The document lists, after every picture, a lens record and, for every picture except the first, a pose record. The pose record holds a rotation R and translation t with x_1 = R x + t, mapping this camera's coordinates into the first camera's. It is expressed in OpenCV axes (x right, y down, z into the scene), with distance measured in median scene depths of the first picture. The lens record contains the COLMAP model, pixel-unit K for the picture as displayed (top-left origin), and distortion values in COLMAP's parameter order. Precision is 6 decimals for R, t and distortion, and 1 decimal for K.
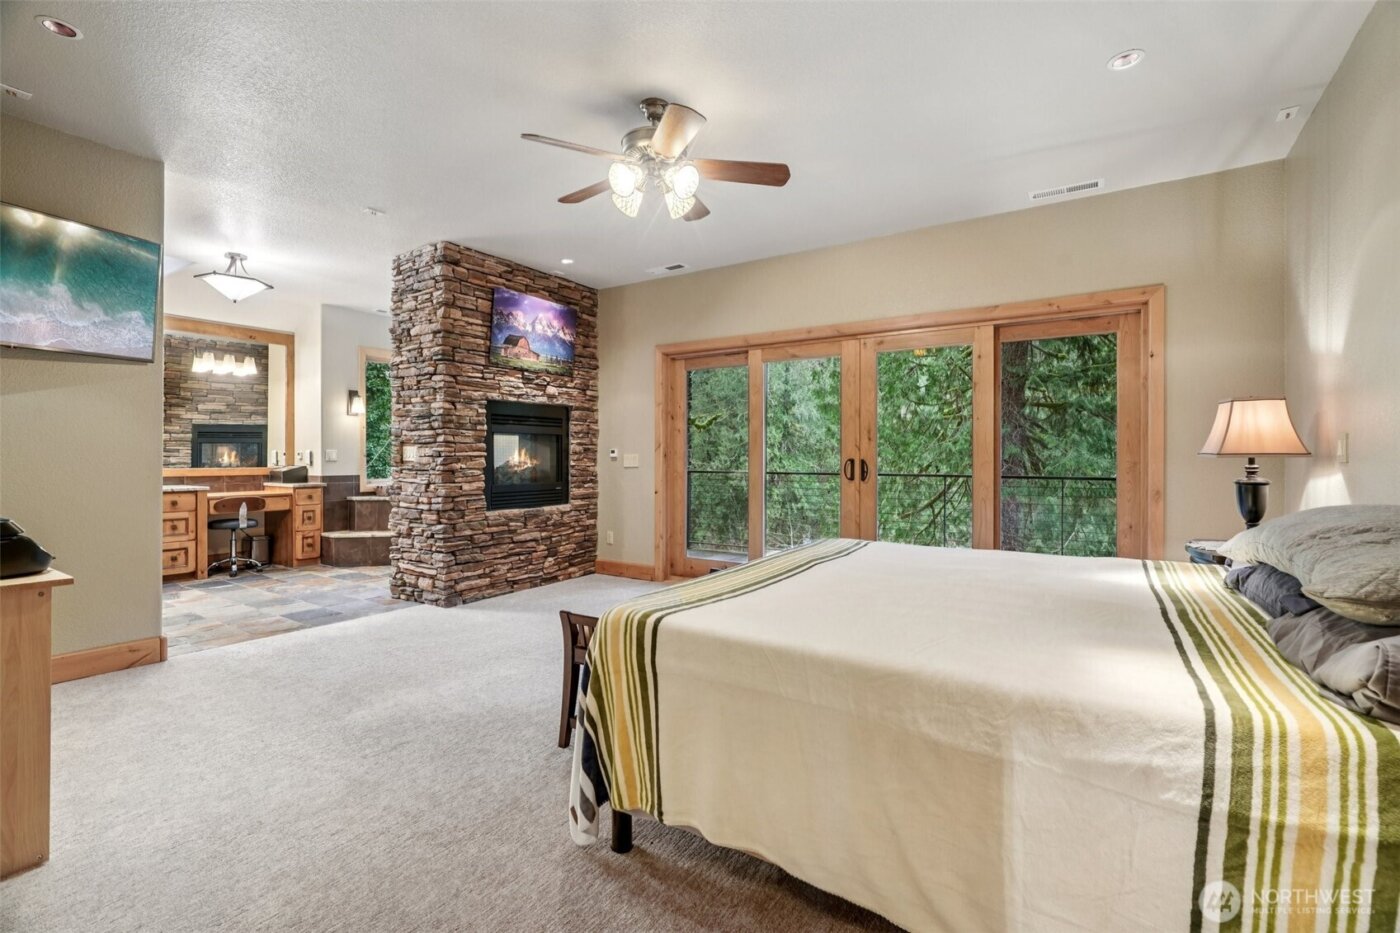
lens RADIAL K [[628.5, 0, 701.0], [0, 628.5, 456.3], [0, 0, 1]] dist [-0.001263, 0.000267]
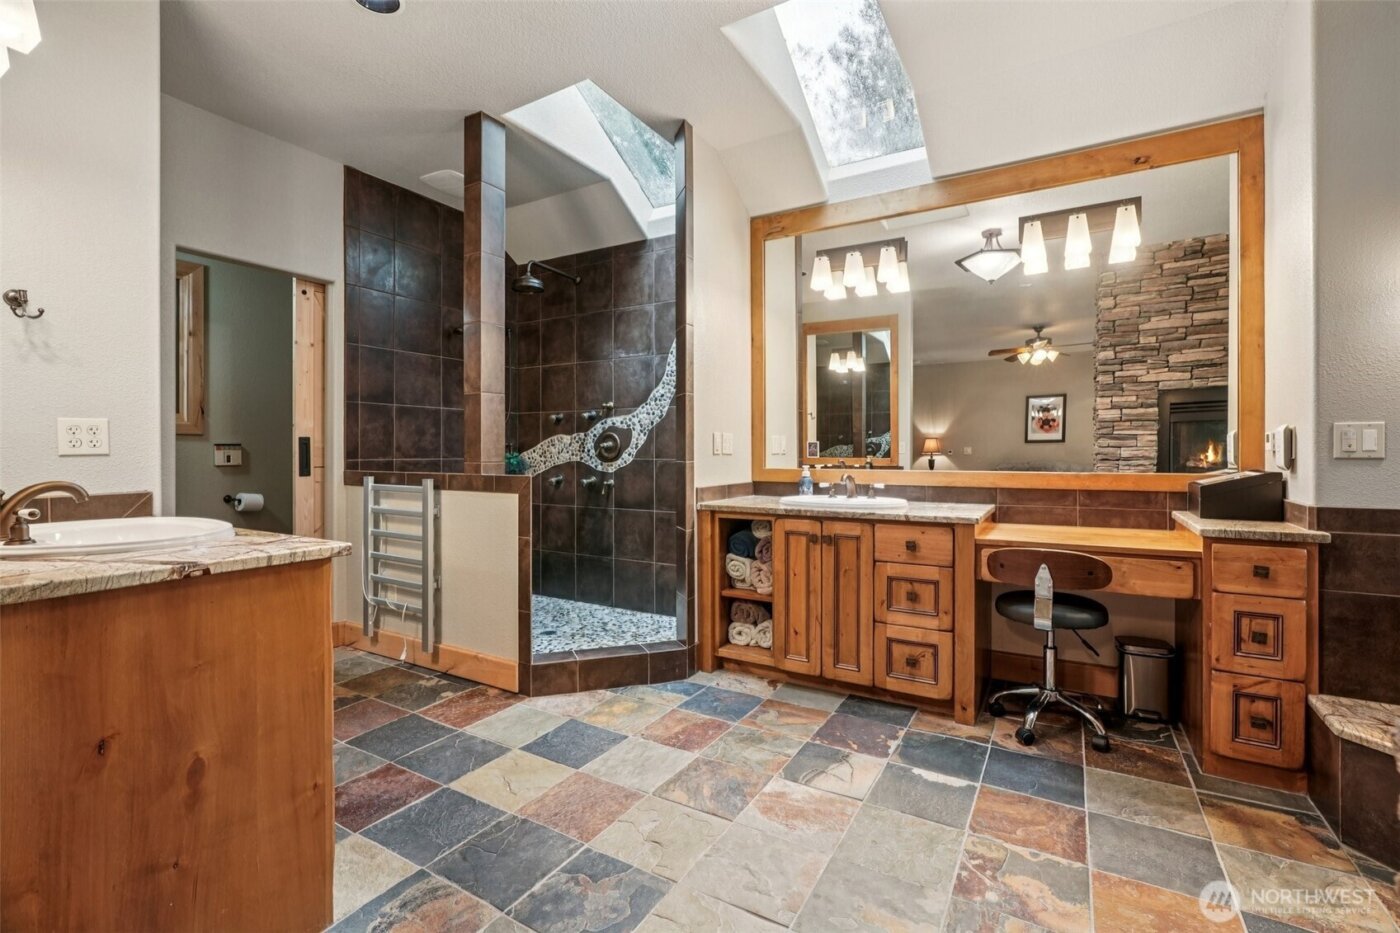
lens RADIAL K [[628.5, 0, 701.0], [0, 628.5, 456.3], [0, 0, 1]] dist [-0.001263, 0.000267]
pose [[0.036144, 0.007490, -0.999319, -0.315332], [0.008223, 0.999936, 0.007792, 0.001411], [0.999313, -0.008499, 0.036080, 0.704733]]
